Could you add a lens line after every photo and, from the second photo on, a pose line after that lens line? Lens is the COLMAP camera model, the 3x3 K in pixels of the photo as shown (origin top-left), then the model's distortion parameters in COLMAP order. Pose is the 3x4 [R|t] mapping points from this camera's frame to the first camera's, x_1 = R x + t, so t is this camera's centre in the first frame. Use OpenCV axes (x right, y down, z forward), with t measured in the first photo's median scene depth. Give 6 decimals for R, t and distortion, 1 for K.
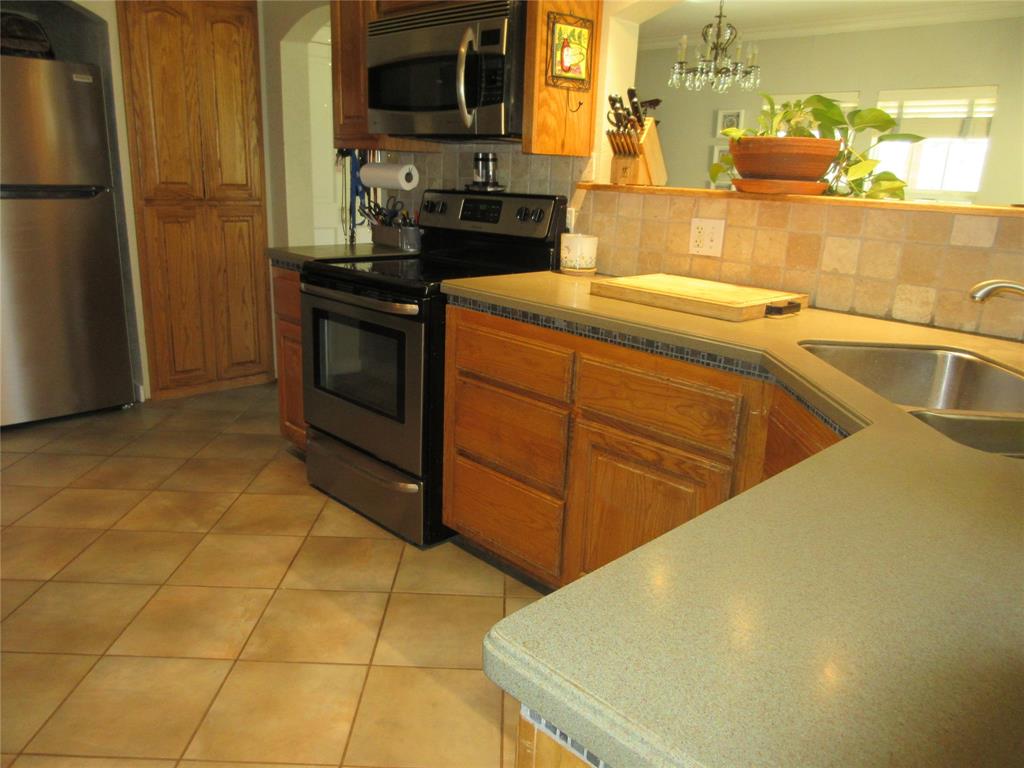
lens RADIAL K [[757.2, 0, 512.0], [0, 757.2, 384.0], [0, 0, 1]] dist [-0.001150, -0.006111]
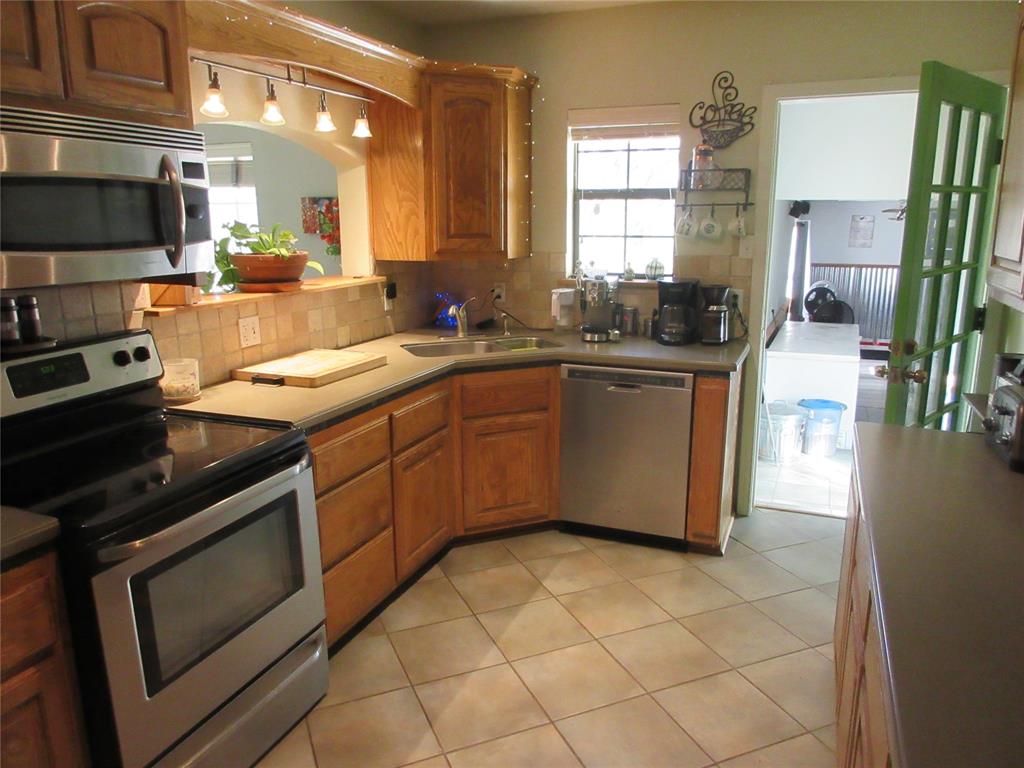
lens RADIAL K [[757.2, 0, 512.0], [0, 757.2, 384.0], [0, 0, 1]] dist [-0.001150, -0.006111]
pose [[-0.395152, -0.242474, 0.886037, -1.065035], [0.235149, 0.905698, 0.352726, -0.462912], [-0.888009, 0.347731, -0.300871, 1.039010]]
